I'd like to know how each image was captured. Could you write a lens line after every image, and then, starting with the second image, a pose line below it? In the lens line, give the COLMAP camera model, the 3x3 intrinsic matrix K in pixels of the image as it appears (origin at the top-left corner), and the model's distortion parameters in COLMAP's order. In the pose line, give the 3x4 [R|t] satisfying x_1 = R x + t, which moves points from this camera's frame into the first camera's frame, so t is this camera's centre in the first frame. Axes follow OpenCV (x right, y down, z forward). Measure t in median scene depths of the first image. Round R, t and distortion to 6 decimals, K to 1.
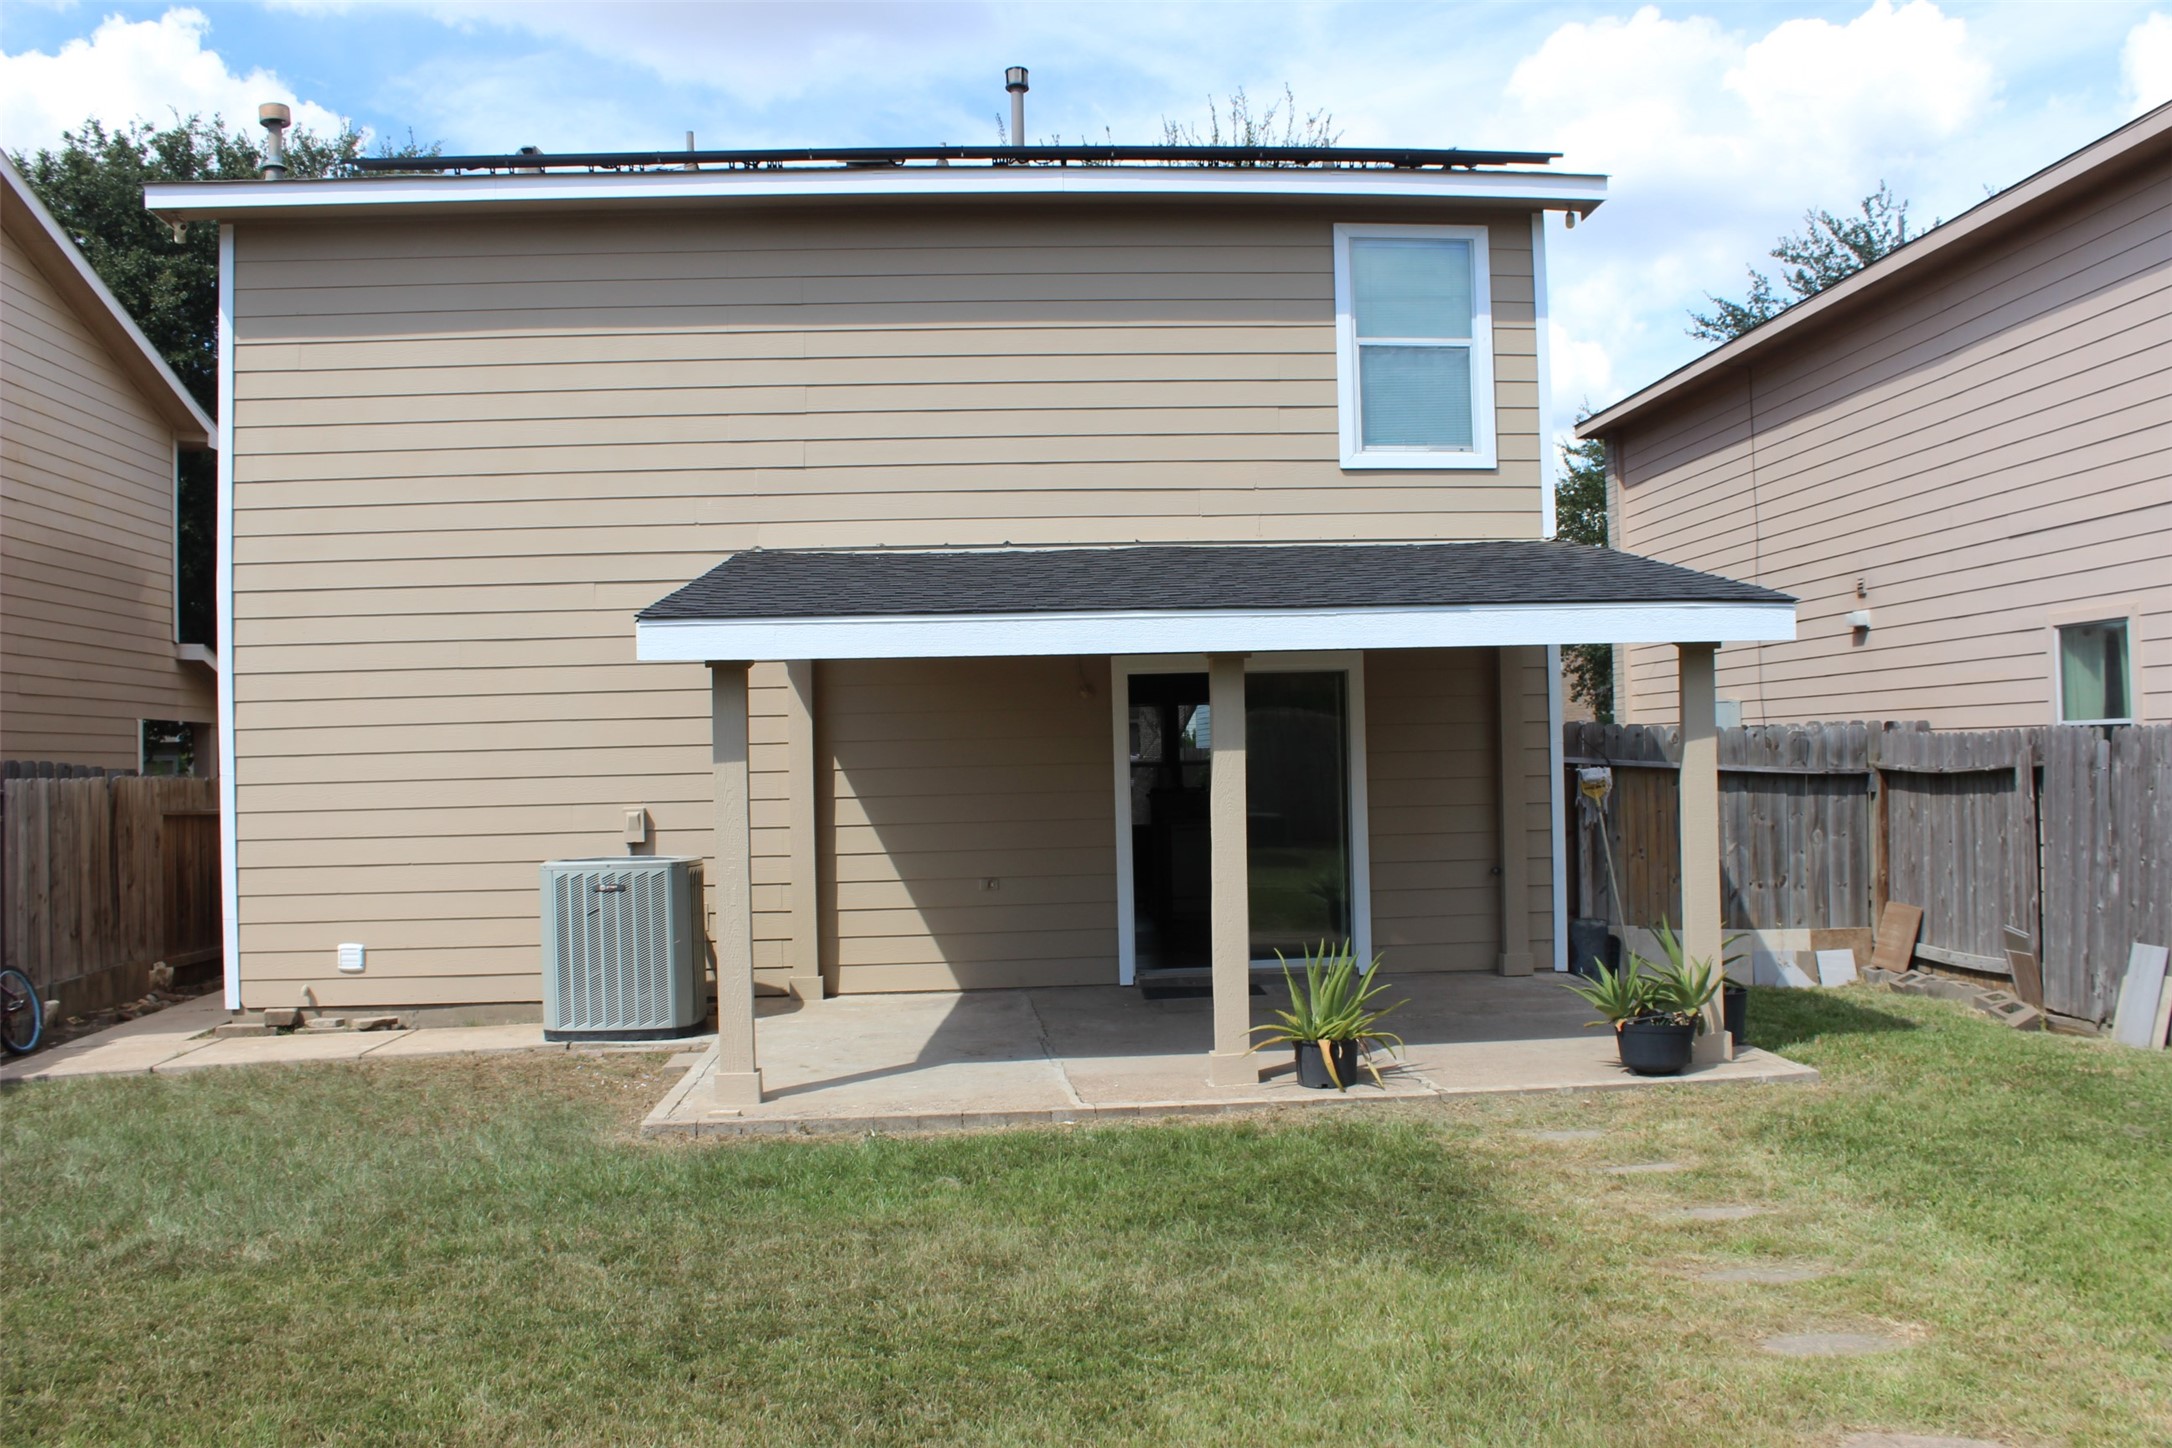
lens RADIAL K [[1851.6, 0, 1086.0], [0, 1851.6, 724.0], [0, 0, 1]] dist [-0.128648, 0.120449]
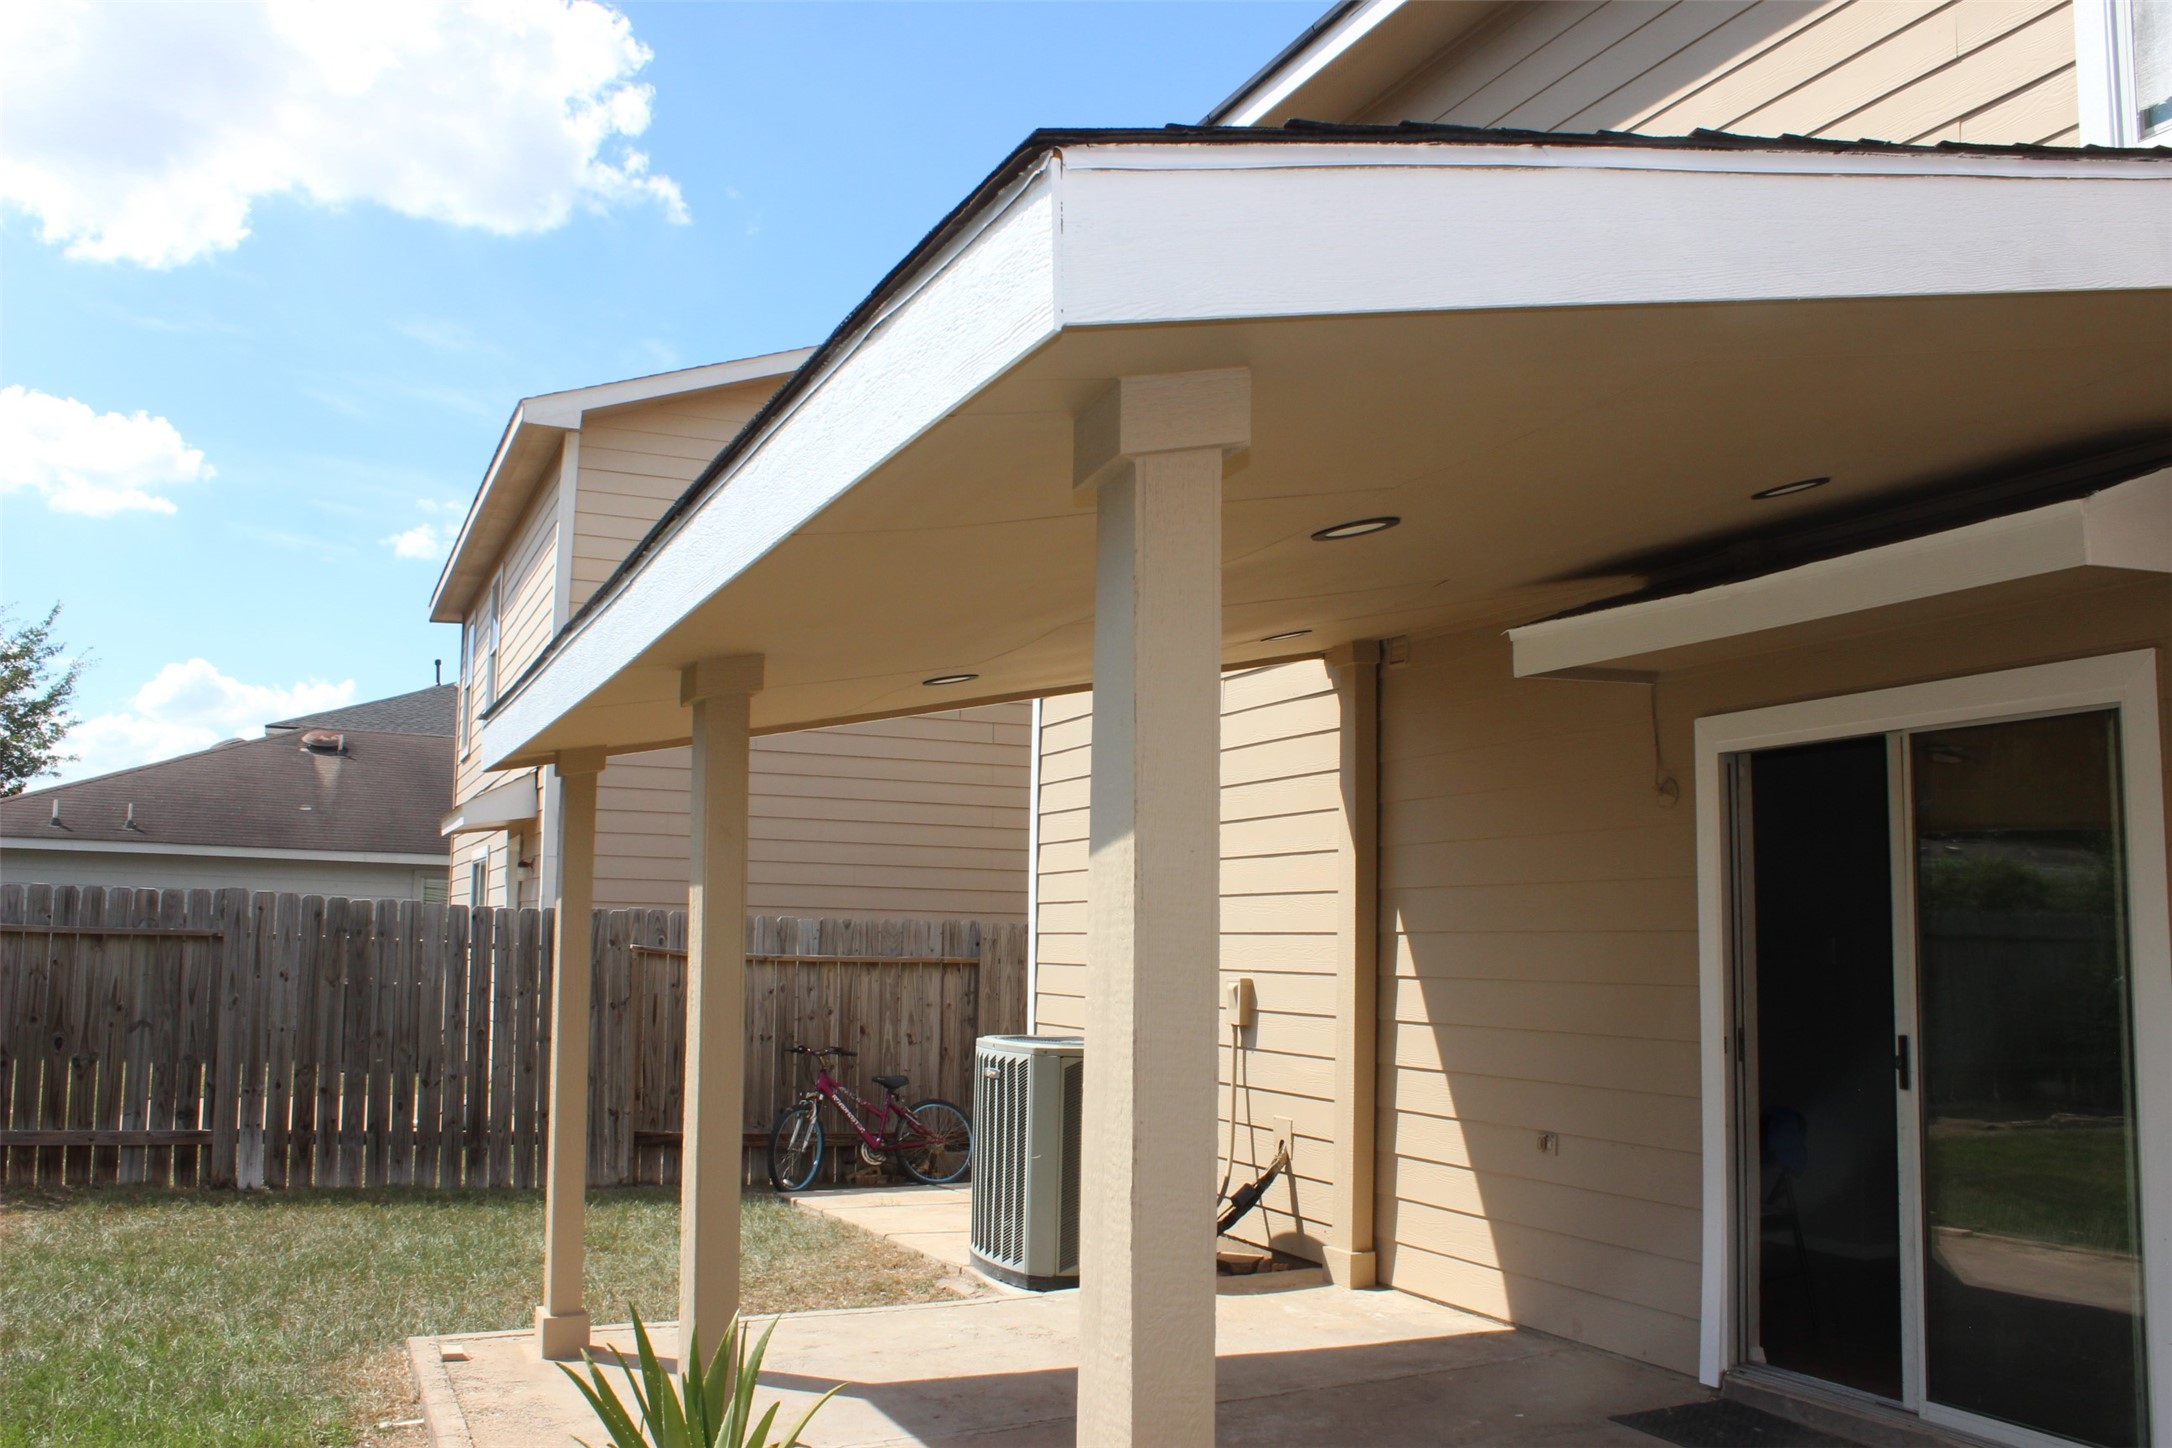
lens RADIAL K [[1851.6, 0, 1086.0], [0, 1851.6, 724.0], [0, 0, 1]] dist [-0.128648, 0.120449]
pose [[0.344022, -0.081040, -0.935458, 0.428515], [-0.004606, 0.996111, -0.087988, 0.009650], [0.938950, 0.034578, 0.342311, 0.677778]]
